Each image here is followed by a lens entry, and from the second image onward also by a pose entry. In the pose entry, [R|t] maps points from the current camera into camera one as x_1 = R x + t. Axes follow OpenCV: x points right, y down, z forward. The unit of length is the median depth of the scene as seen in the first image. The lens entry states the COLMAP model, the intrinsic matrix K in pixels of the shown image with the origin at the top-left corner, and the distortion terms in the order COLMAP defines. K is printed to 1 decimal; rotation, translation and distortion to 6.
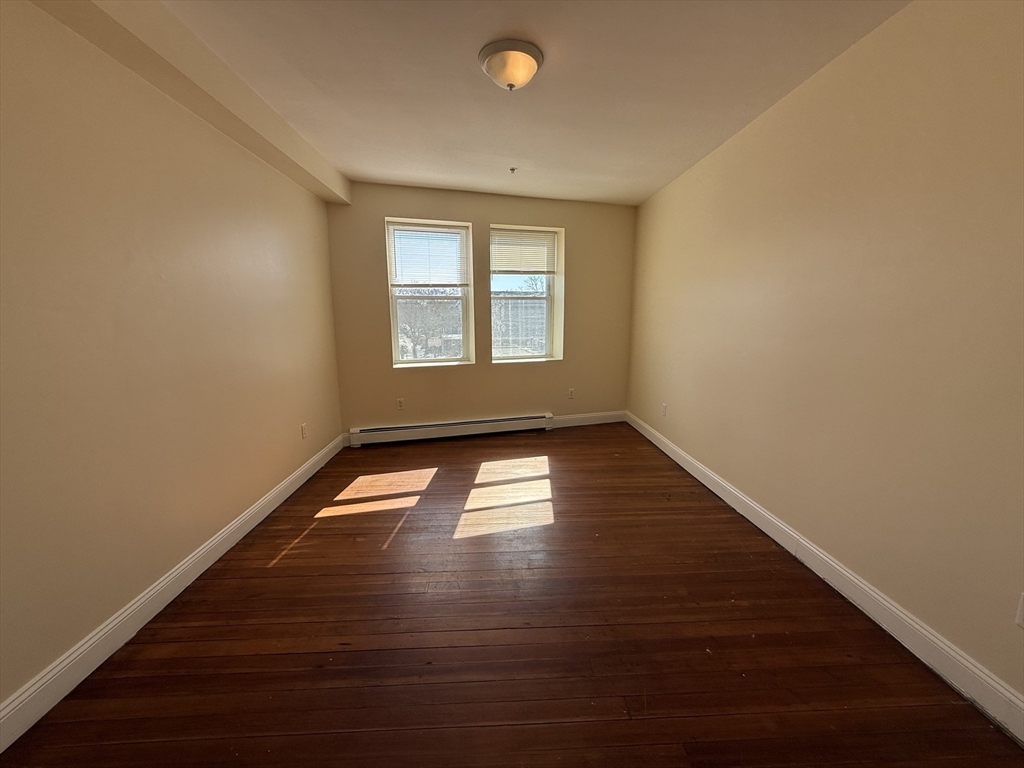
lens RADIAL K [[407.4, 0, 511.5], [0, 407.4, 381.3], [0, 0, 1]] dist [0.000149, 0.000139]
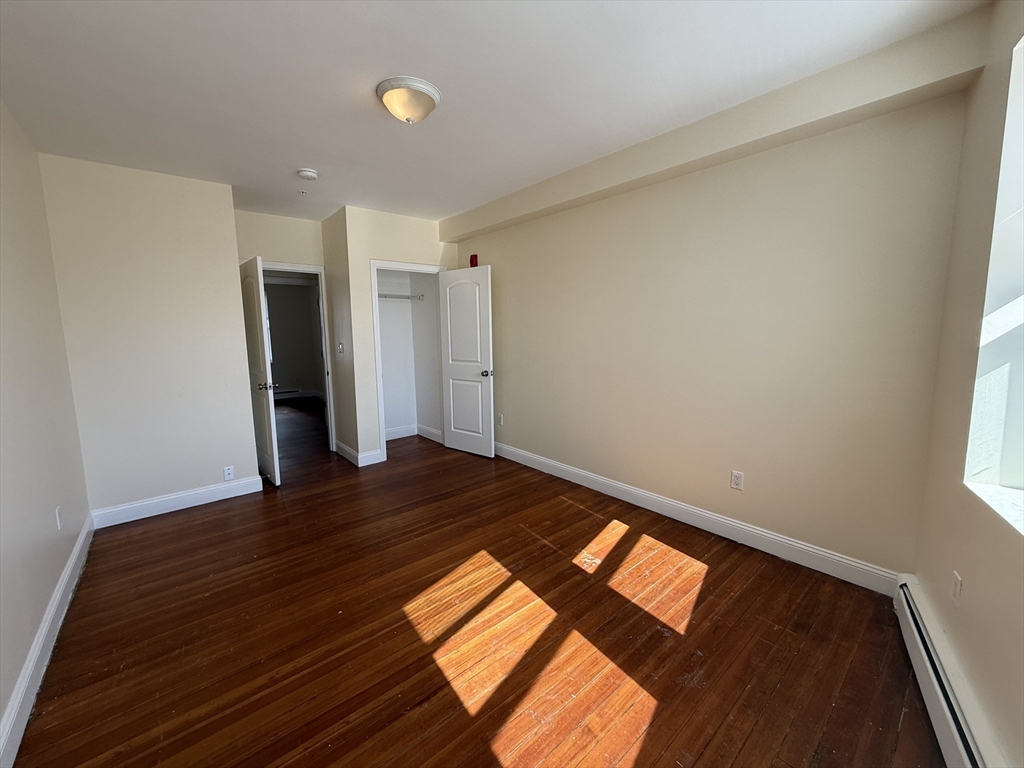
lens RADIAL K [[407.4, 0, 511.5], [0, 407.4, 381.3], [0, 0, 1]] dist [0.000149, 0.000139]
pose [[-0.787846, 0.082062, -0.610381, 0.367154], [-0.093645, 0.963597, 0.250422, -0.268787], [0.608711, 0.254453, -0.751481, 1.551323]]
